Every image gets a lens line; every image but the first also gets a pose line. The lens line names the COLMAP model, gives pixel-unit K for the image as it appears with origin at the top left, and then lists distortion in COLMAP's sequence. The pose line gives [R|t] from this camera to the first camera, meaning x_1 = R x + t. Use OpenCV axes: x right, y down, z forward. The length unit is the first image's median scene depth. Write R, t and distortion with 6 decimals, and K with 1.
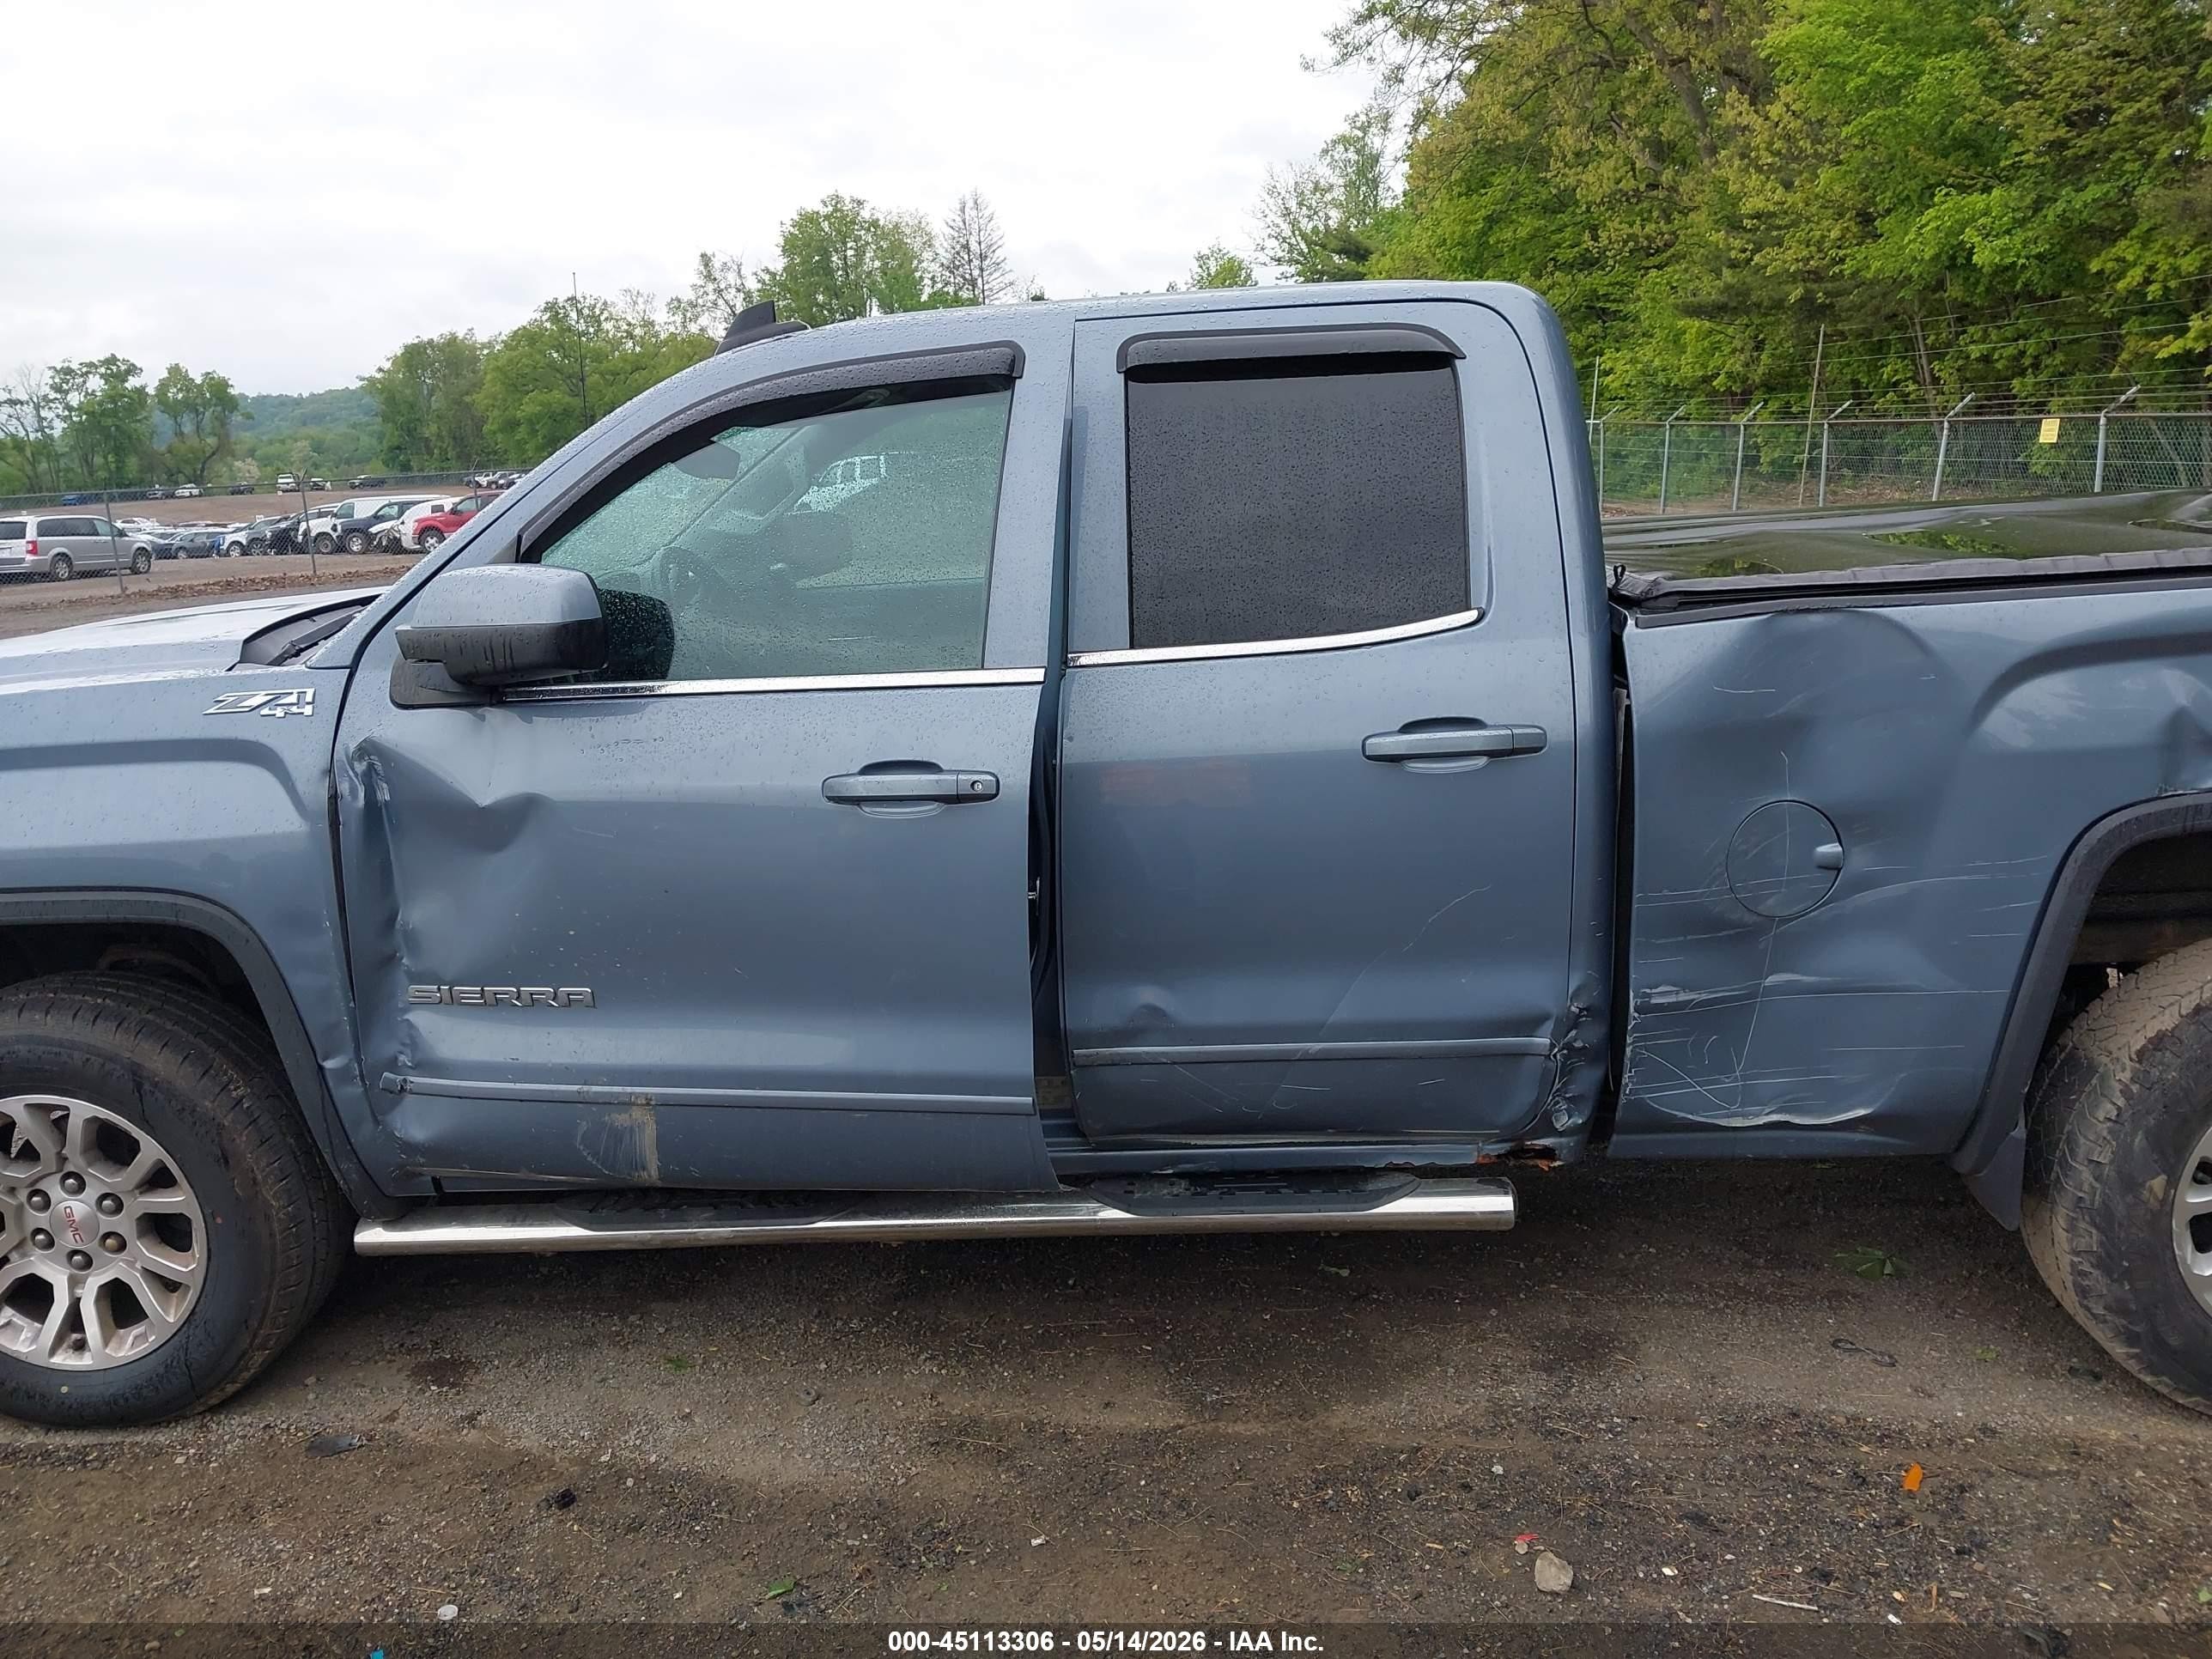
lens RADIAL K [[1718.4, 0, 1095.9], [0, 1718.4, 839.8], [0, 0, 1]] dist [0.008560, 0.000021]
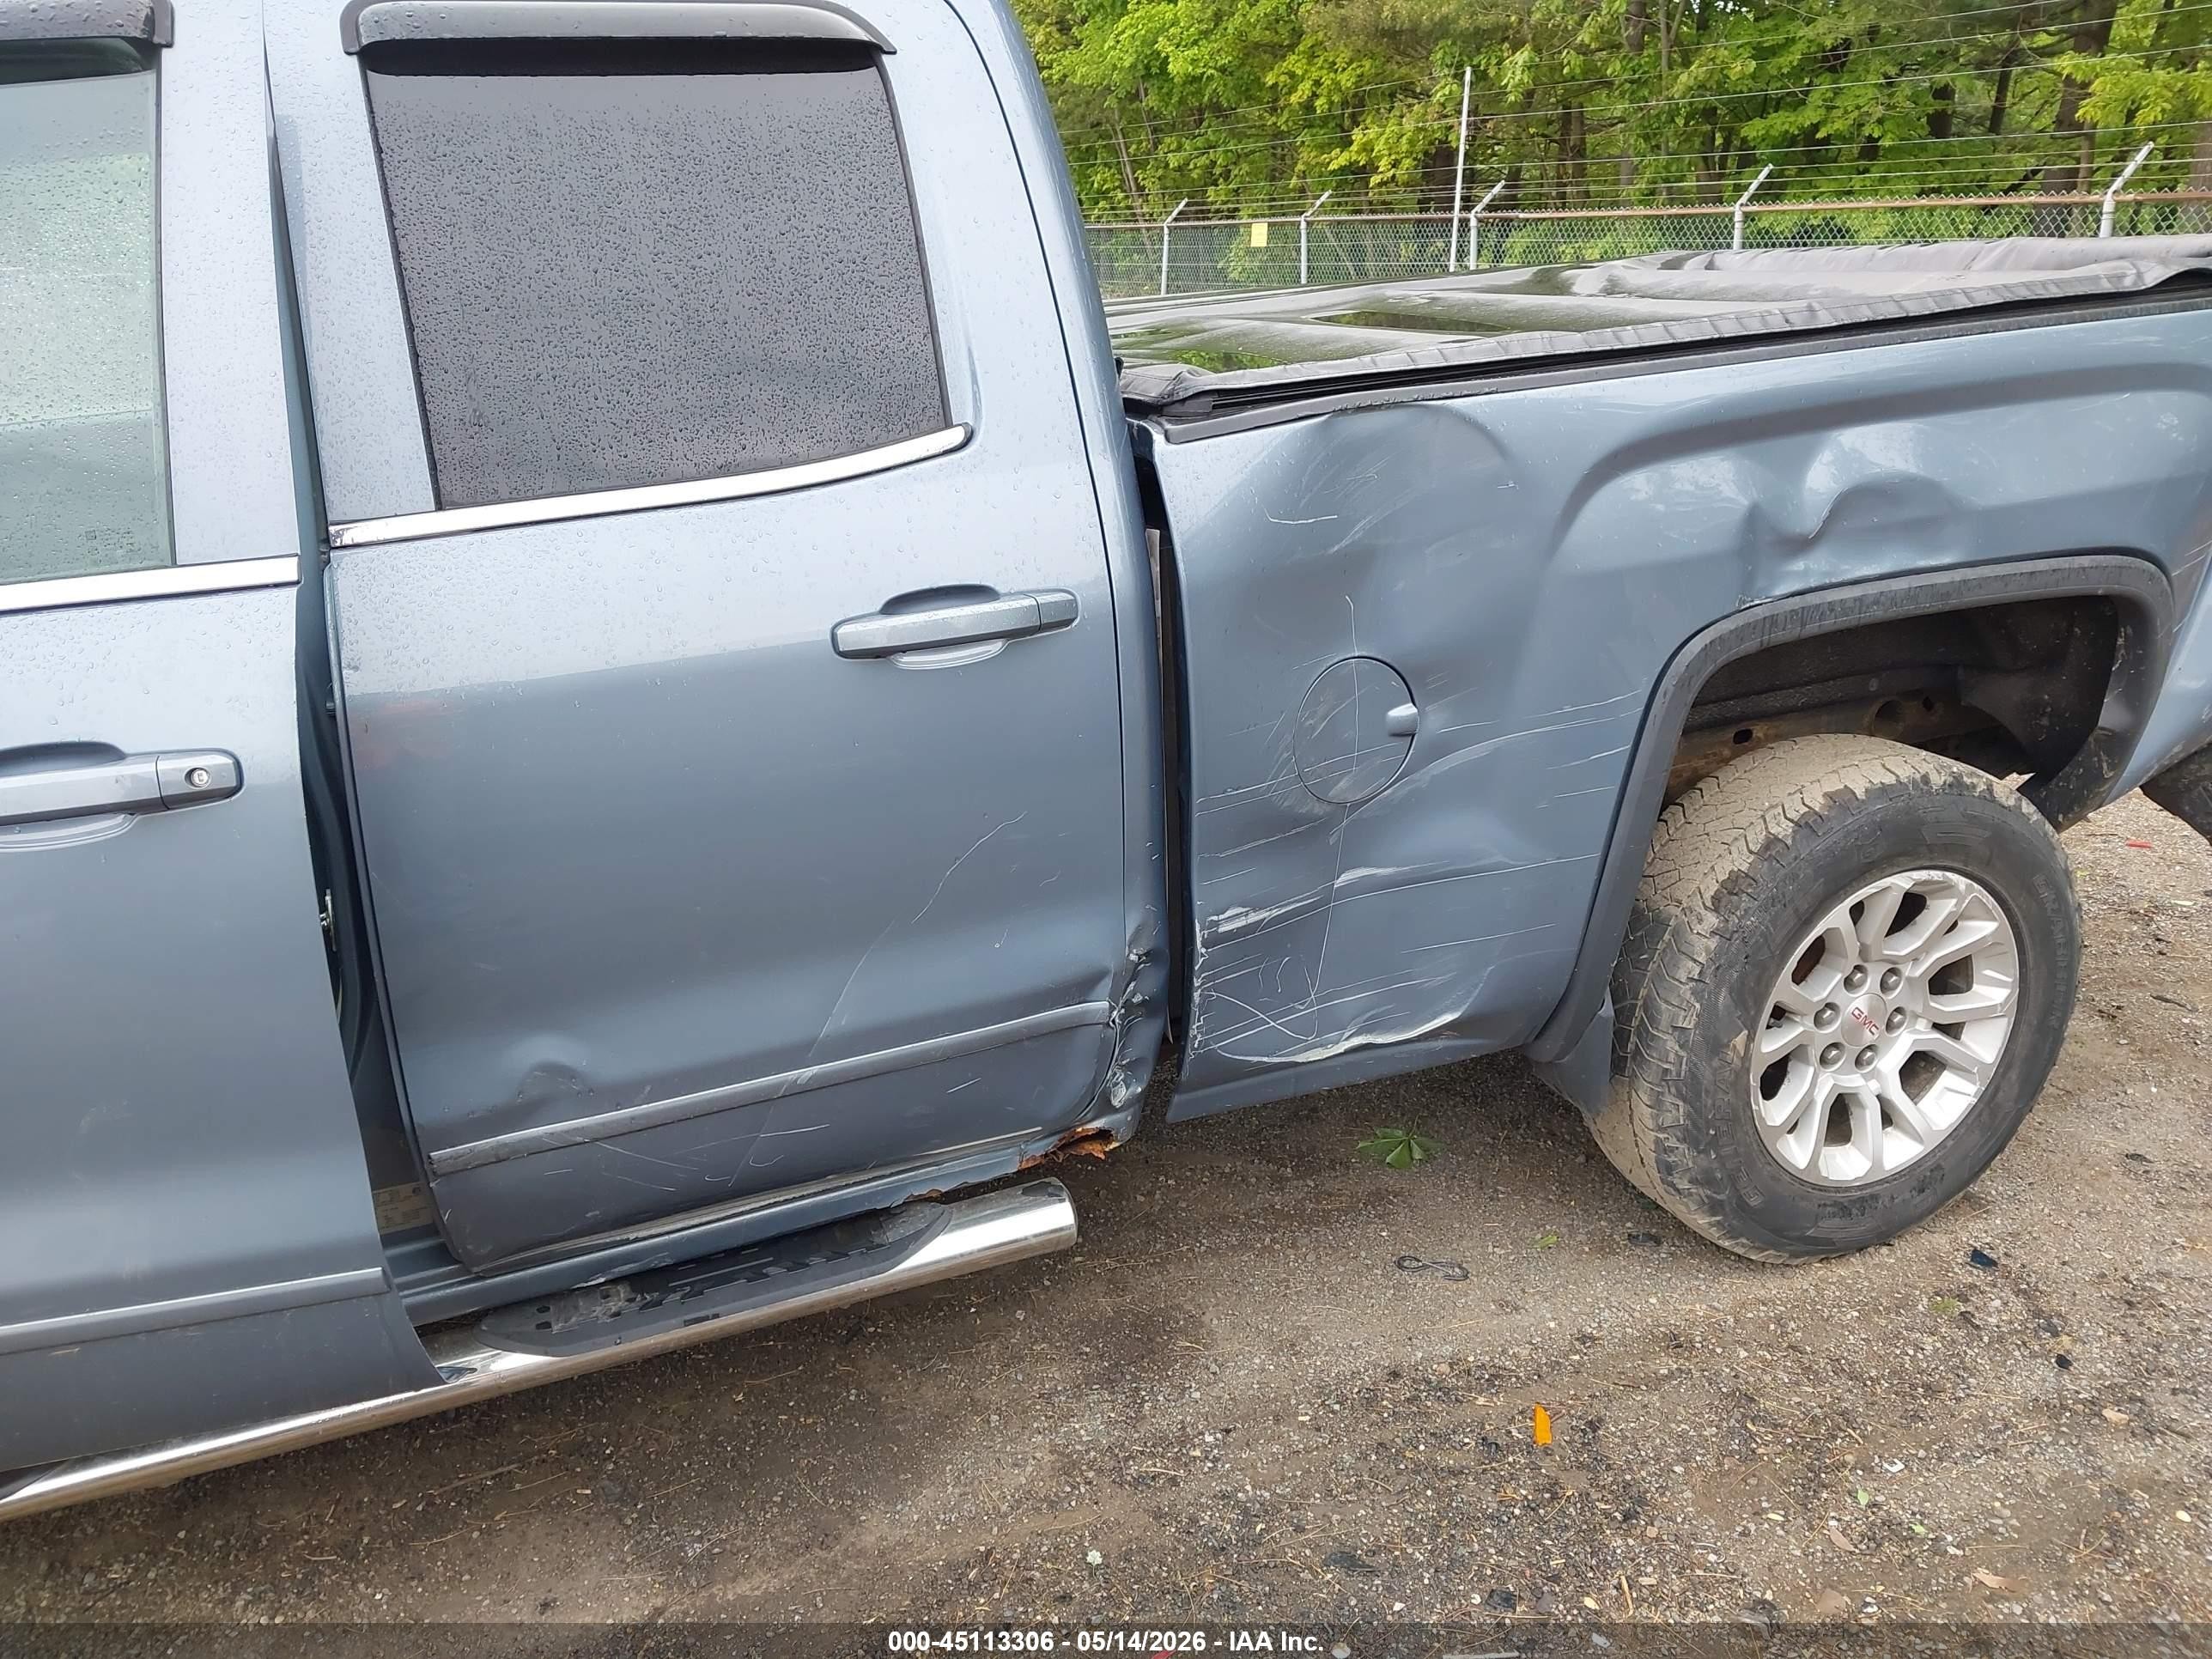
lens RADIAL K [[1723.7, 0, 1112.5], [0, 1723.7, 826.8], [0, 0, 1]] dist [0.010296, -0.018268]
pose [[0.906777, -0.137464, 0.398570, -0.021541], [0.099865, 0.988481, 0.113720, -0.043156], [-0.409612, -0.063316, 0.910060, 0.308244]]
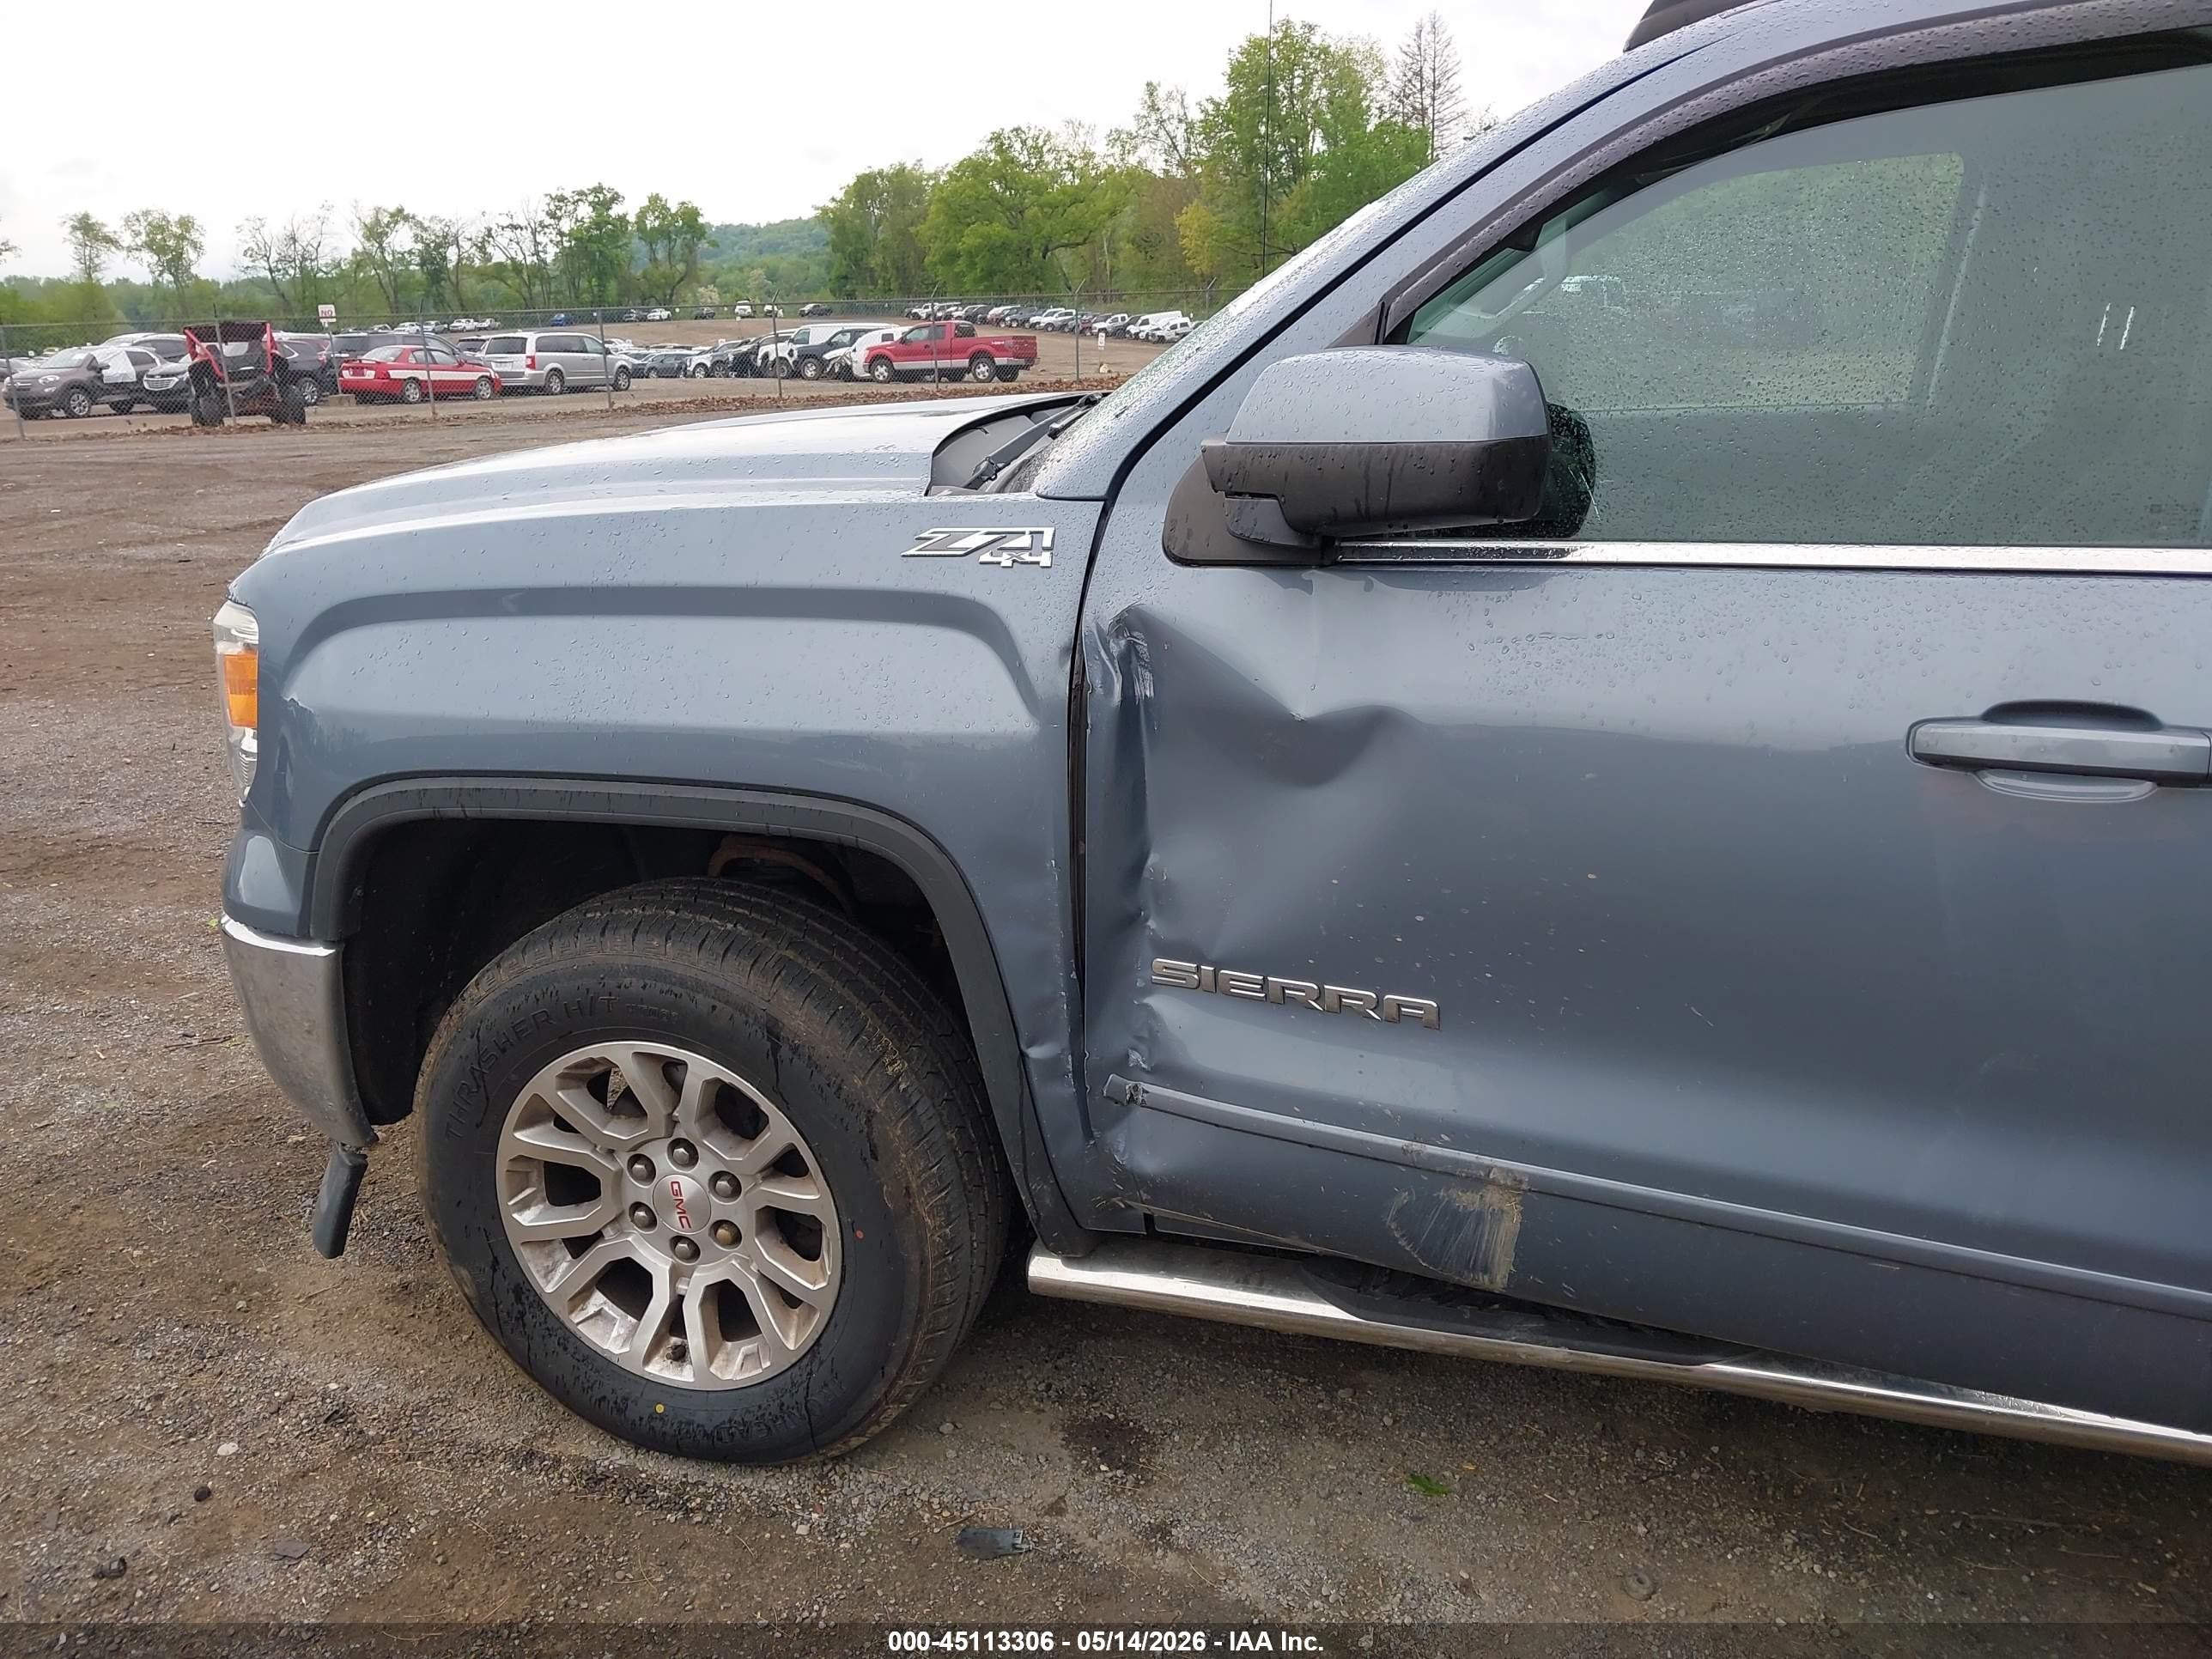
lens RADIAL K [[1723.7, 0, 1112.5], [0, 1723.7, 826.8], [0, 0, 1]] dist [0.010296, -0.018268]
pose [[0.973427, 0.088839, -0.211062, -0.267384], [-0.071983, 0.993669, 0.086261, -0.027966], [0.217389, -0.068776, 0.973659, 0.308988]]
